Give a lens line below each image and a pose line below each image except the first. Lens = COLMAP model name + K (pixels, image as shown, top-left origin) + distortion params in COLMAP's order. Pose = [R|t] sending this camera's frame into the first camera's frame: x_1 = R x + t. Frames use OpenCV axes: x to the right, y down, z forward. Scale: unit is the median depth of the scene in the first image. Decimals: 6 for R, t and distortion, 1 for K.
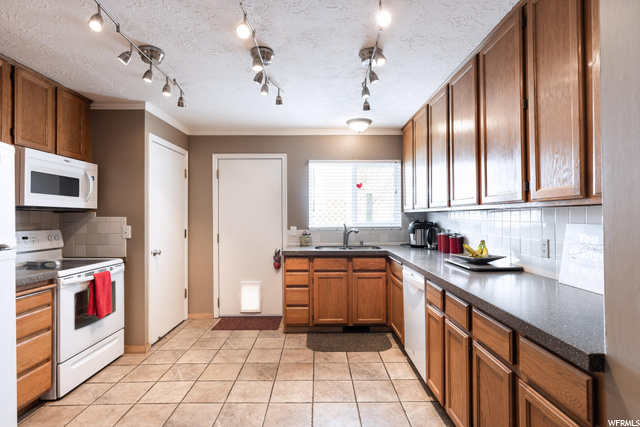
lens RADIAL K [[324.5, 0, 320.0], [0, 324.5, 213.5], [0, 0, 1]] dist [0.001011, 0.000448]
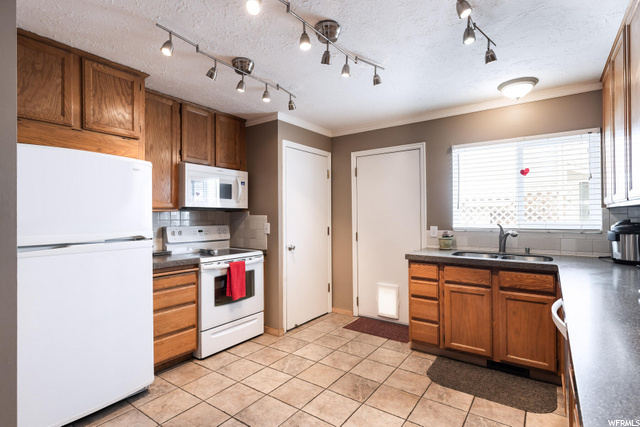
lens RADIAL K [[314.4, 0, 320.0], [0, 314.4, 213.5], [0, 0, 1]] dist [0.001001, -0.000426]
pose [[0.811064, -0.004607, -0.584940, 0.210872], [0.007779, 0.999966, 0.002911, 0.002566], [0.584906, -0.006912, 0.811072, 0.203982]]
